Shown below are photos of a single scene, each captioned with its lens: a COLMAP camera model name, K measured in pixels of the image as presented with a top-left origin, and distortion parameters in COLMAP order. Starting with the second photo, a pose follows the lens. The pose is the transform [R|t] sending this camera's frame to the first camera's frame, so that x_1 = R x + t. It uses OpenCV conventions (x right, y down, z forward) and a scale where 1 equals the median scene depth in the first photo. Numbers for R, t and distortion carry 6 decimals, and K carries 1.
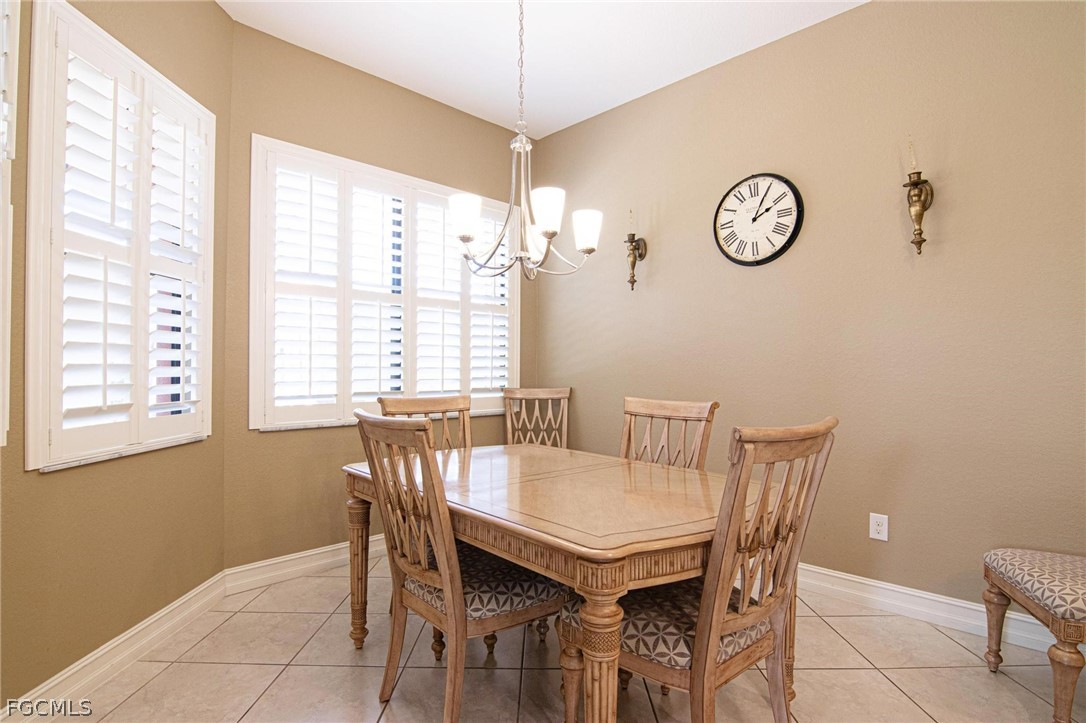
lens RADIAL K [[551.8, 0, 538.1], [0, 551.8, 361.1], [0, 0, 1]] dist [-0.001025, -0.012387]
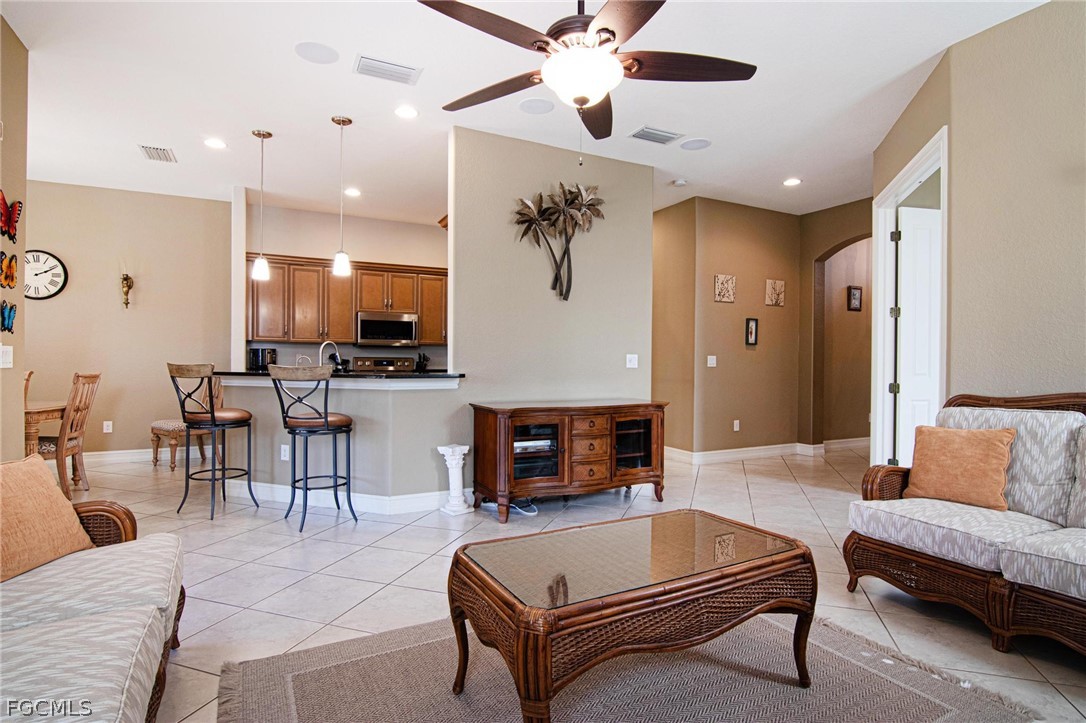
lens RADIAL K [[551.8, 0, 538.1], [0, 551.8, 361.1], [0, 0, 1]] dist [-0.001025, -0.012387]
pose [[0.305865, -0.008698, 0.952035, -1.032485], [-0.013542, 0.999817, 0.013485, -0.019430], [-0.951979, -0.017017, 0.305691, -1.432055]]
